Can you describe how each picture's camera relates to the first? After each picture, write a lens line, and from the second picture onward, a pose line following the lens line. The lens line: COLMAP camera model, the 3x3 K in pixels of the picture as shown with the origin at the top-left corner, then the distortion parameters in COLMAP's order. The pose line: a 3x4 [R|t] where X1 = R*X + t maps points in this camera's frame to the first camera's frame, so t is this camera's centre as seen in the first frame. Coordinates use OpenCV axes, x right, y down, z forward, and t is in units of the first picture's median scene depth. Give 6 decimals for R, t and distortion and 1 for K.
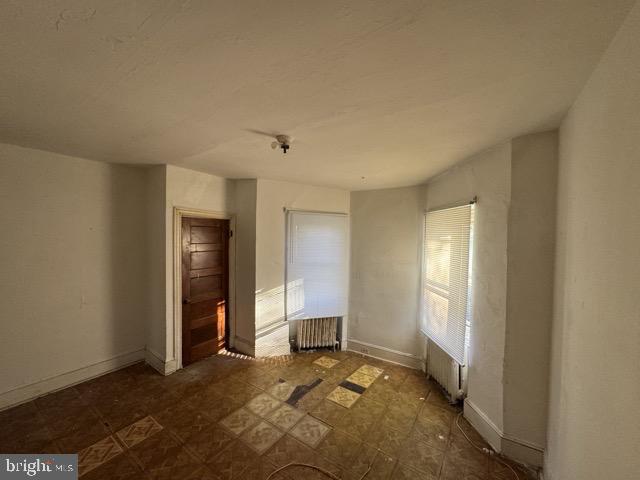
lens RADIAL K [[256.4, 0, 318.4], [0, 256.4, 239.0], [0, 0, 1]] dist [-0.010439, 0.001278]
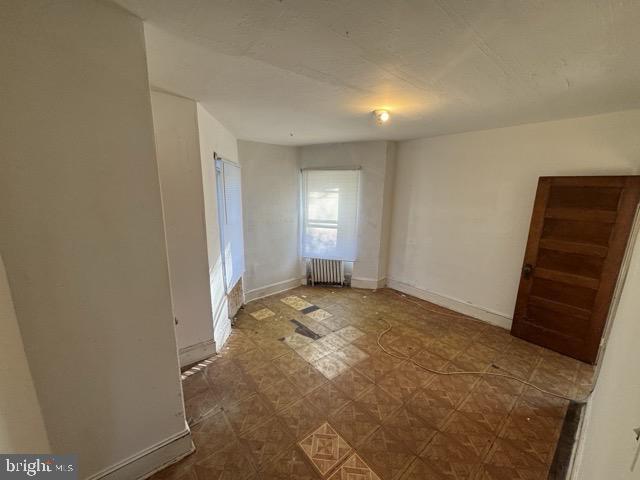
lens RADIAL K [[256.4, 0, 321.2], [0, 256.4, 240.7], [0, 0, 1]] dist [-0.010439, 0.001278]
pose [[0.266823, -0.212344, 0.940061, -0.977737], [0.008047, 0.975882, 0.218151, -0.040572], [-0.963712, -0.050643, 0.262097, 0.615938]]
